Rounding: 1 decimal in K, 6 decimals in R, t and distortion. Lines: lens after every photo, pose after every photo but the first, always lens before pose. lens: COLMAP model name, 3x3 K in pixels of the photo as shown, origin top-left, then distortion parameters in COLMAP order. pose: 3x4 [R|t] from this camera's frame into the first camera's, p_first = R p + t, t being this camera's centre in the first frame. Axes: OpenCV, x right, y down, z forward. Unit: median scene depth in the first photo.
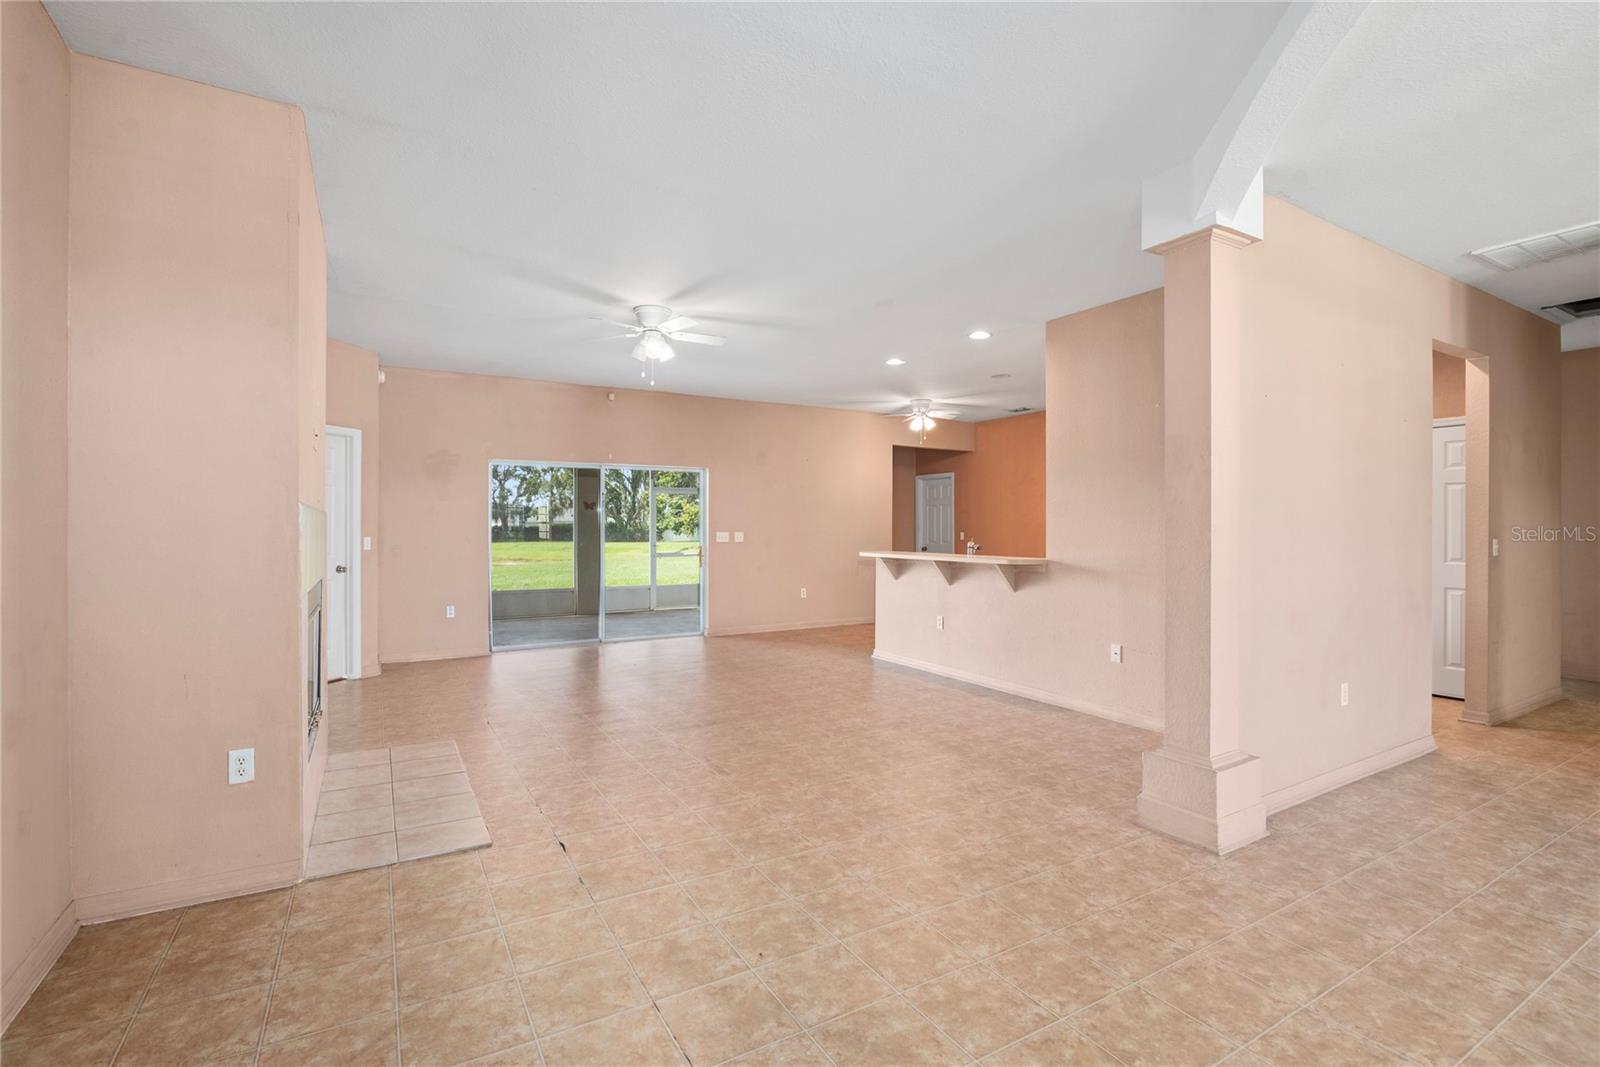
lens RADIAL K [[736.2, 0, 785.5], [0, 736.2, 489.9], [0, 0, 1]] dist [-0.023976, 0.002241]
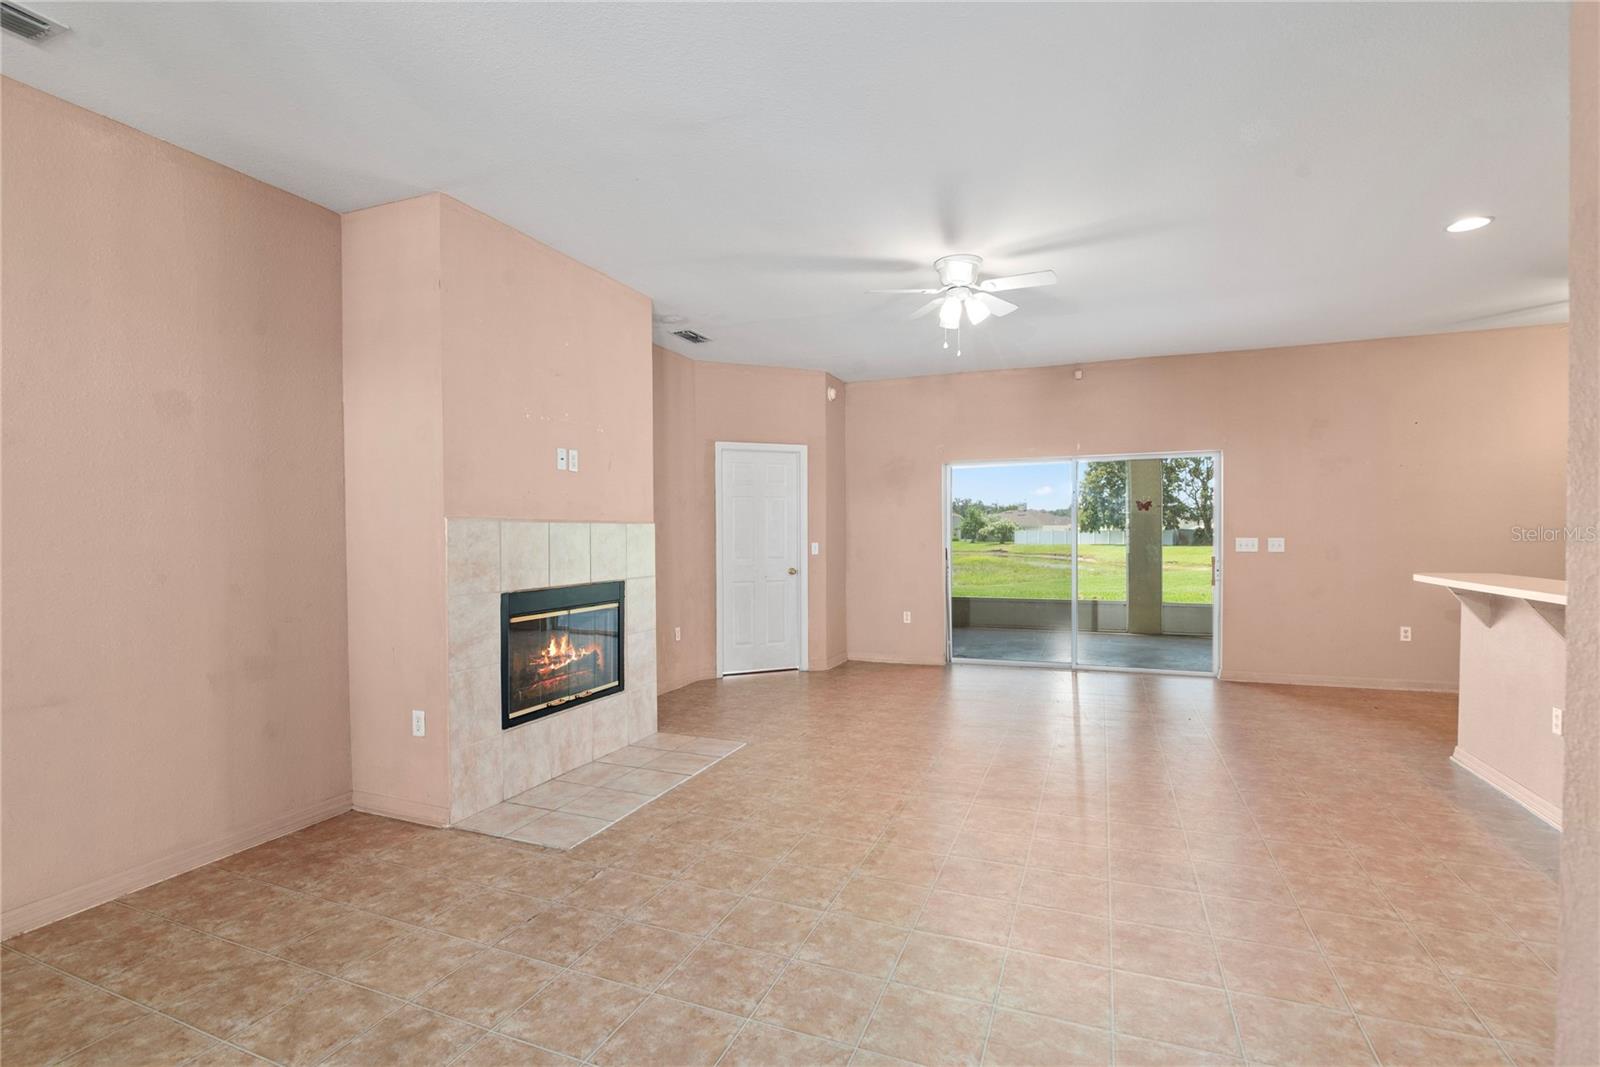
lens RADIAL K [[736.2, 0, 802.2], [0, 736.2, 526.3], [0, 0, 1]] dist [-0.023976, 0.002241]
pose [[0.617469, -0.010147, -0.786530, 0.280131], [0.046323, 0.998650, 0.023483, 0.012803], [0.785230, -0.050935, 0.617106, 0.303439]]
